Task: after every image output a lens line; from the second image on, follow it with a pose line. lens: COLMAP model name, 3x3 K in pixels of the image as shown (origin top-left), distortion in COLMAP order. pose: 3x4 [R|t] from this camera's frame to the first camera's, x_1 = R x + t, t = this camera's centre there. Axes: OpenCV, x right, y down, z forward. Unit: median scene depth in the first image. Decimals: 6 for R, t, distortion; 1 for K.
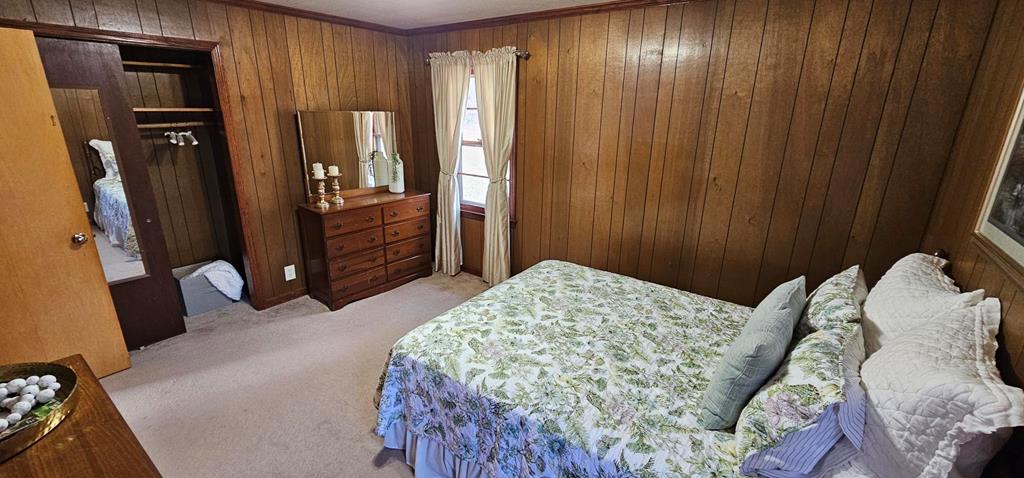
lens RADIAL K [[420.4, 0, 513.0], [0, 420.4, 237.3], [0, 0, 1]] dist [0.000131, -0.000169]
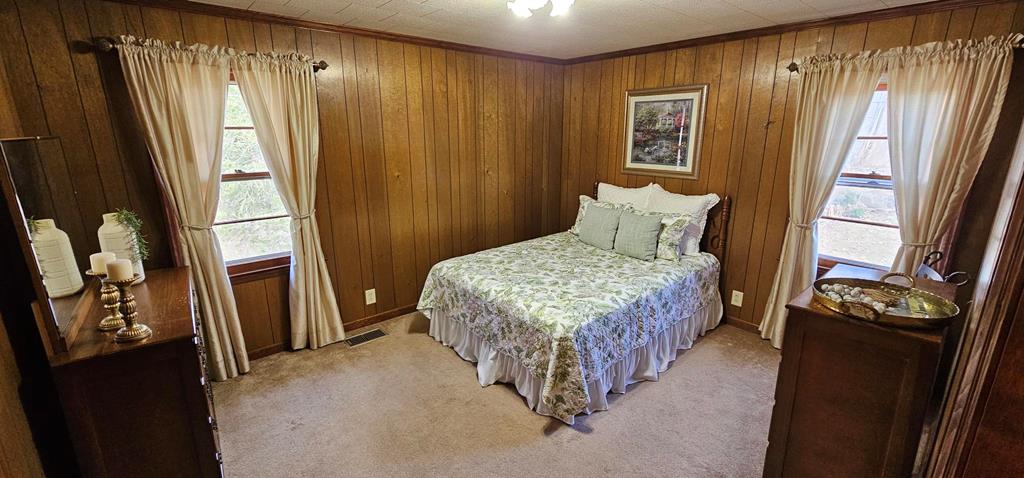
lens RADIAL K [[420.4, 0, 513.0], [0, 420.4, 237.3], [0, 0, 1]] dist [0.000131, -0.000169]
pose [[0.209425, -0.259009, 0.942897, -1.192007], [0.292255, 0.936783, 0.192418, -0.220363], [-0.933128, 0.235269, 0.271882, 0.683597]]
